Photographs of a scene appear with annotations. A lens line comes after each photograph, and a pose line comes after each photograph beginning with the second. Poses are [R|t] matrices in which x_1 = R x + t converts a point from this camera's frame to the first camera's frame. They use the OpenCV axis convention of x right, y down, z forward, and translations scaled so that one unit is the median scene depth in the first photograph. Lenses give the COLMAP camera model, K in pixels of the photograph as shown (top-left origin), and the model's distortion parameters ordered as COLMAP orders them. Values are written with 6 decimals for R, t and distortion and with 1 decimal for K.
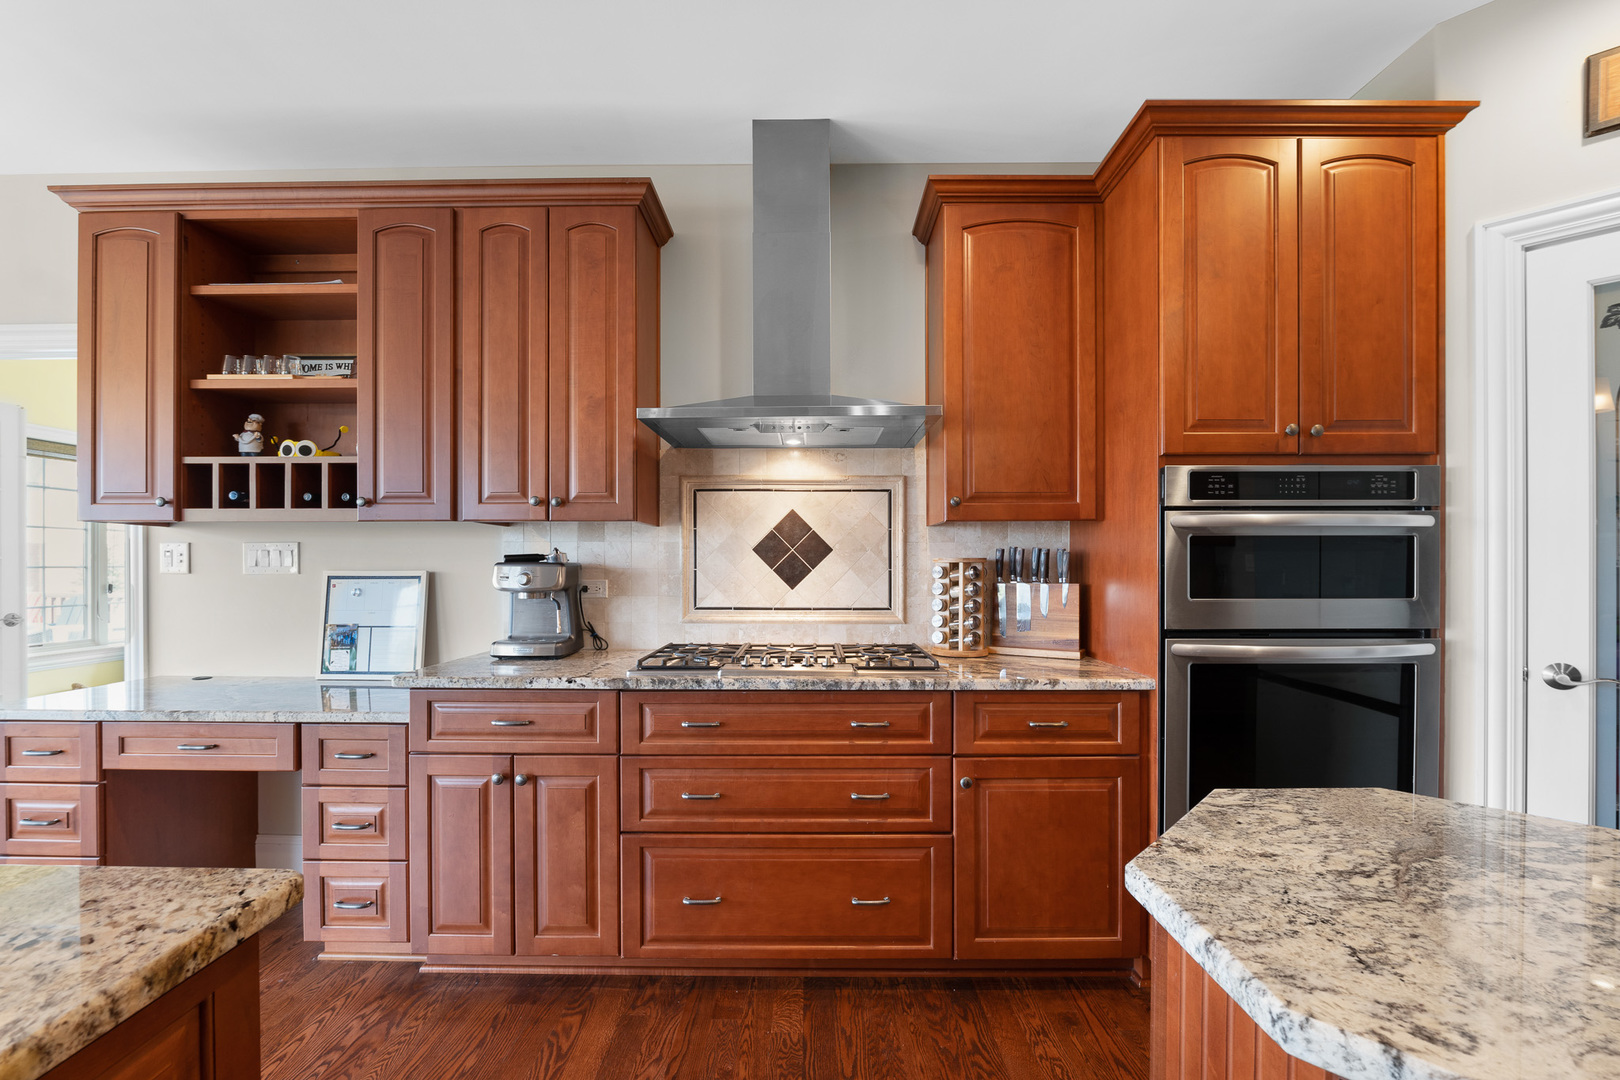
lens RADIAL K [[675.8, 0, 793.5], [0, 675.8, 563.9], [0, 0, 1]] dist [-0.008471, 0.001081]
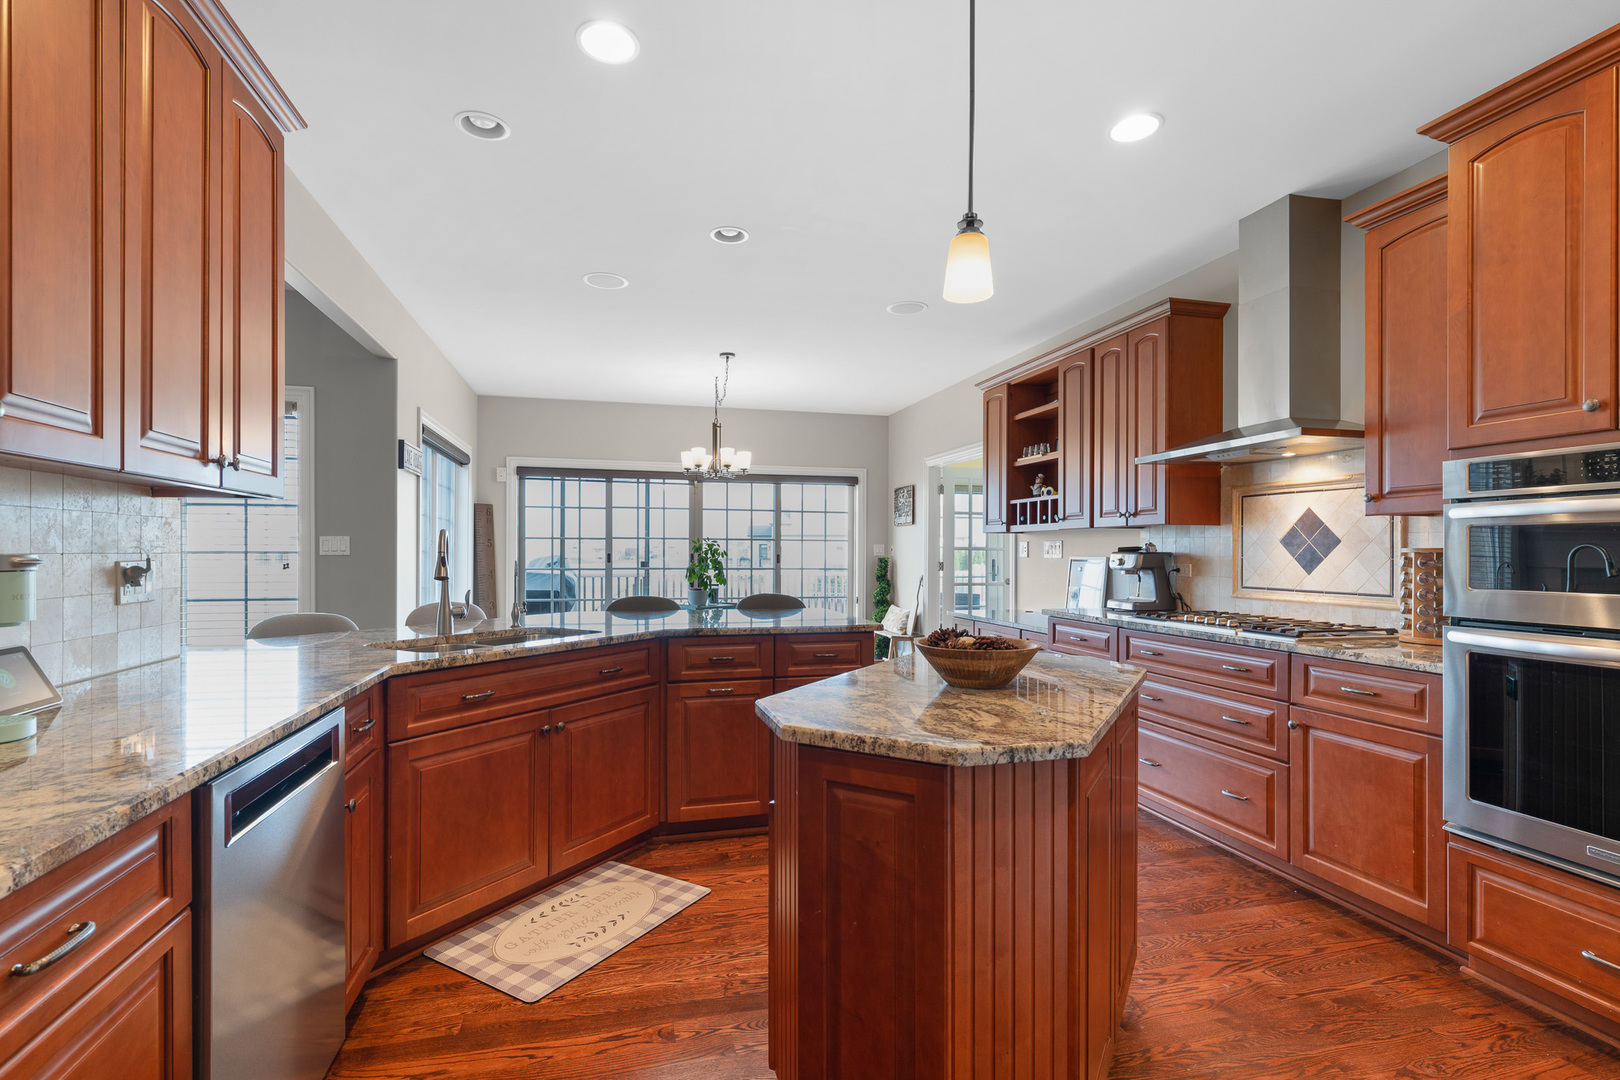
lens RADIAL K [[754.5, 0, 810.9], [0, 754.5, 547.9], [0, 0, 1]] dist [0.000720, 0.000072]
pose [[0.273604, -0.003909, -0.961835, 1.128693], [-0.003107, 0.999983, -0.004948, -0.000372], [0.961837, 0.004342, 0.273587, -0.219823]]
